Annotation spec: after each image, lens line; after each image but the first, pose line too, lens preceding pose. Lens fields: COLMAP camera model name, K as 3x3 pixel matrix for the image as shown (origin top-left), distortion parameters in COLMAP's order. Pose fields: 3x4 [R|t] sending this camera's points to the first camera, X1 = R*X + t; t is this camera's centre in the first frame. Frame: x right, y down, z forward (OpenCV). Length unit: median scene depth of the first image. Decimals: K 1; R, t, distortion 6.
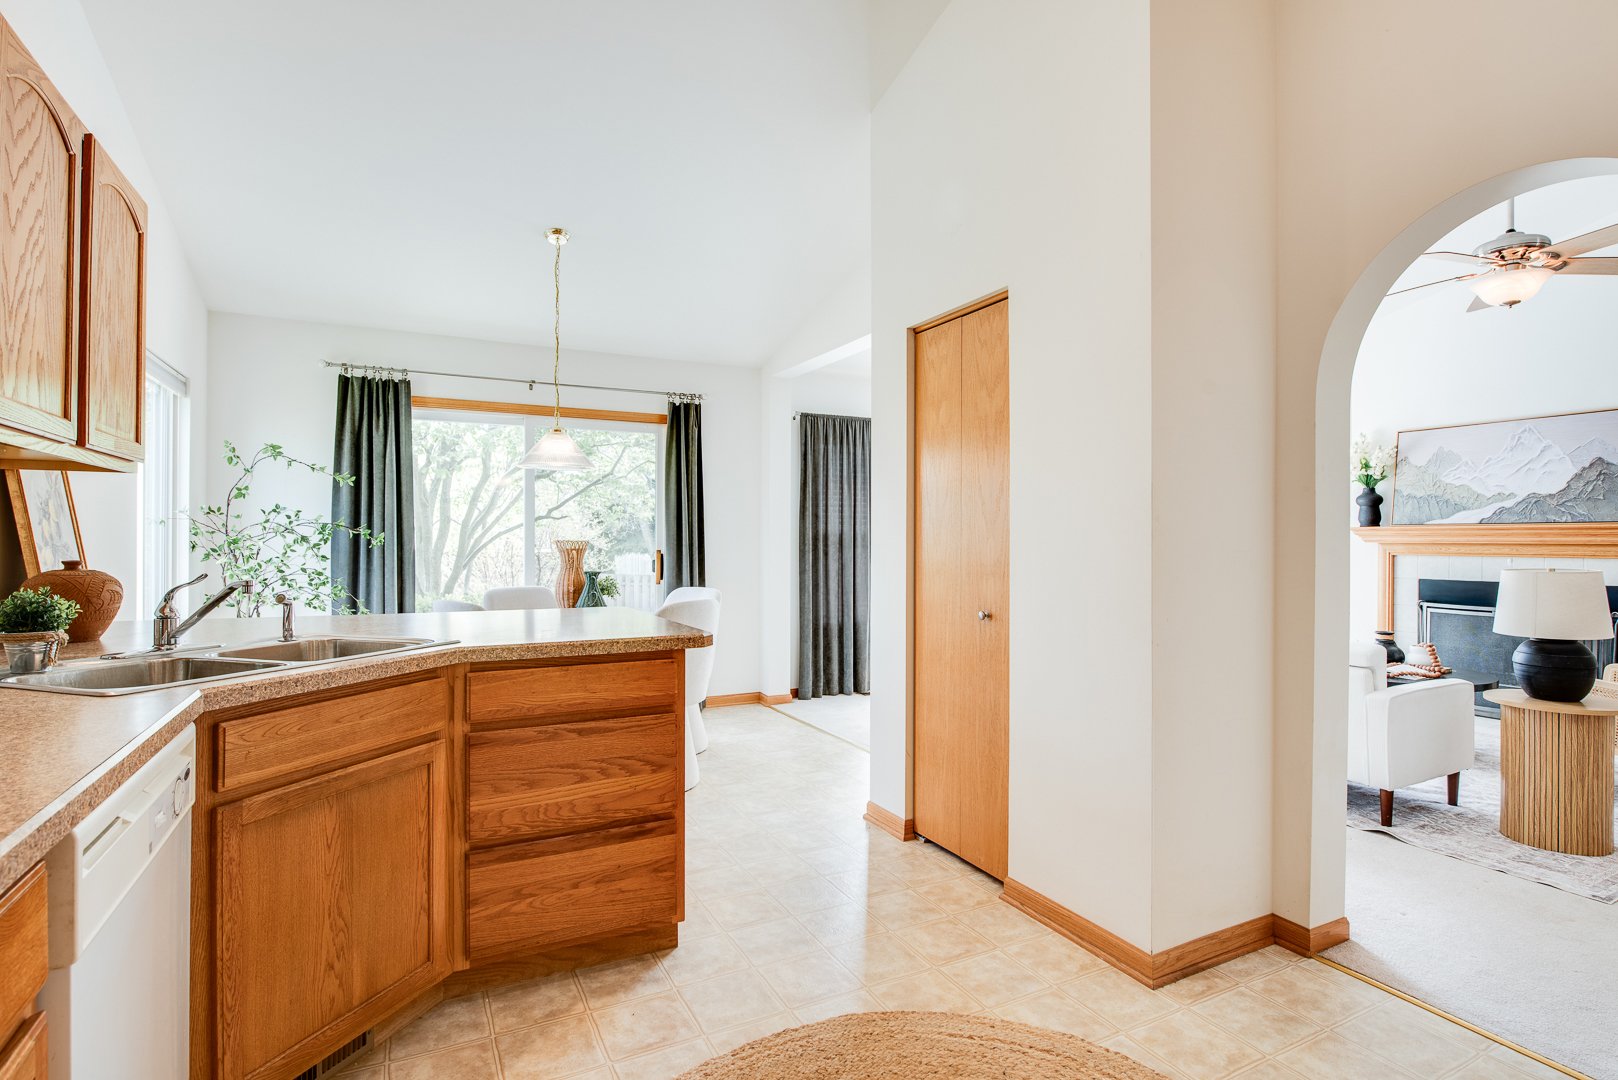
lens RADIAL K [[799.0, 0, 817.0], [0, 799.0, 534.2], [0, 0, 1]] dist [-0.002365, -0.000538]
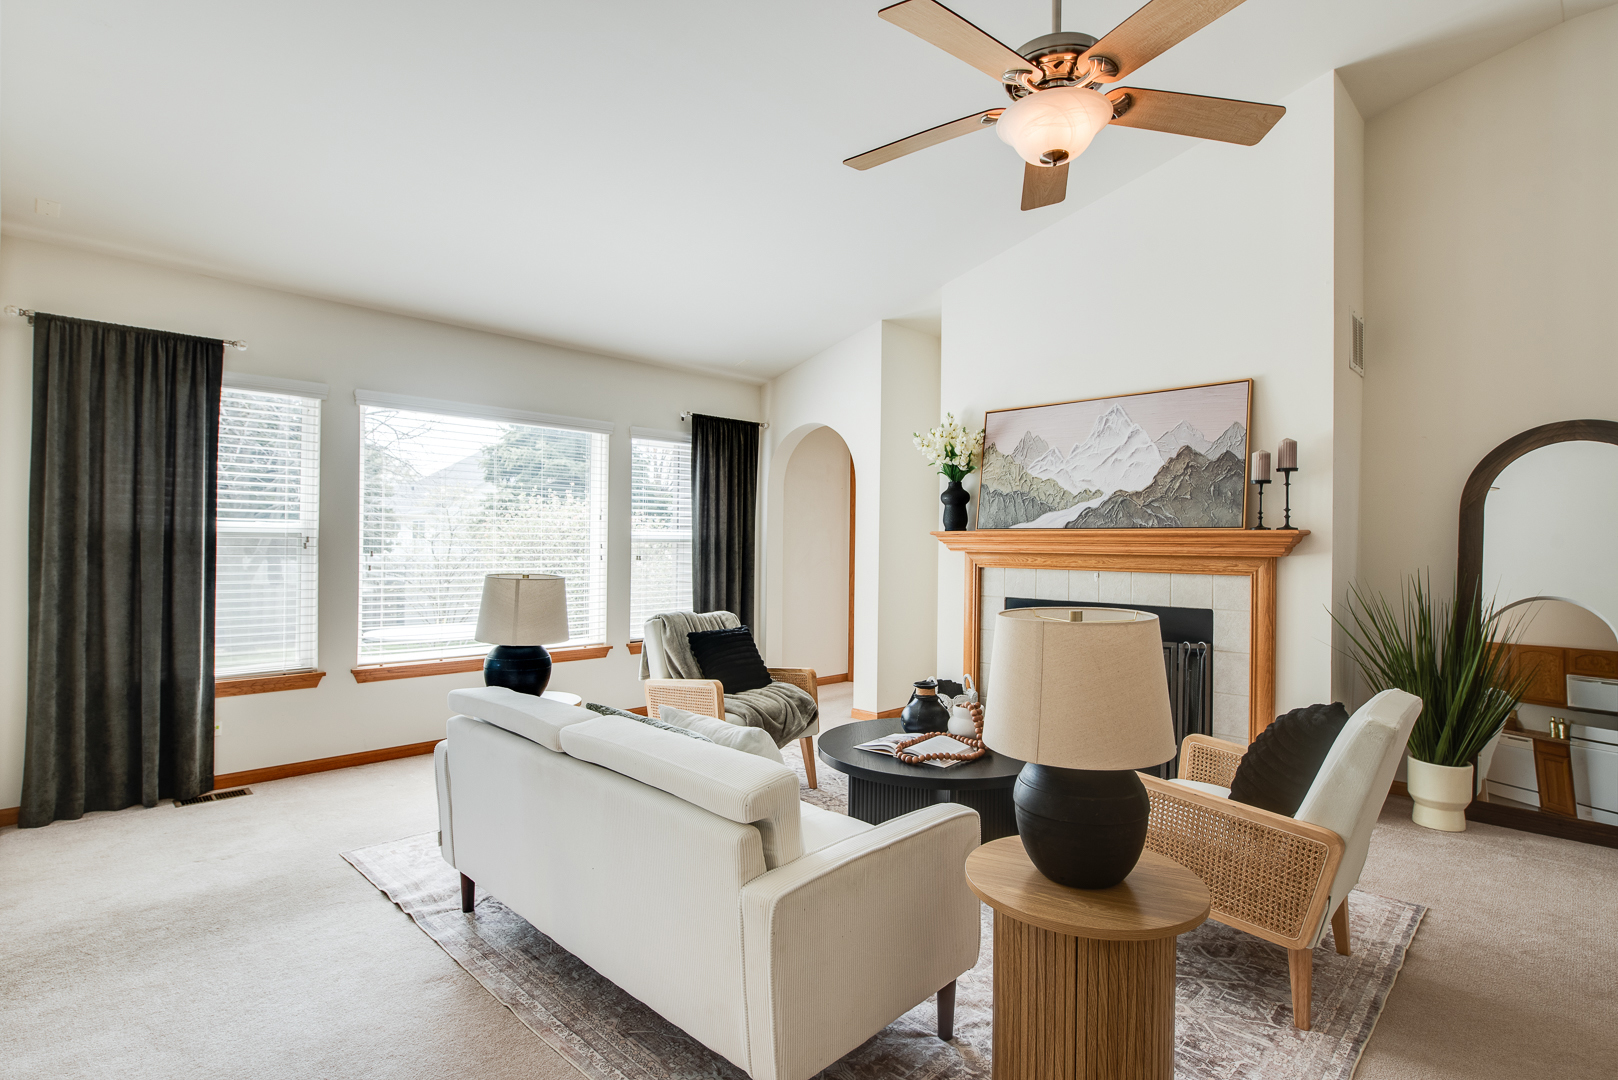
lens RADIAL K [[799.0, 0, 798.2], [0, 799.0, 536.9], [0, 0, 1]] dist [-0.002365, -0.000538]
pose [[0.953727, 0.011186, 0.300465, 0.326918], [-0.011080, 0.999936, -0.002057, -0.000357], [-0.300469, -0.001367, 0.953791, 0.312260]]
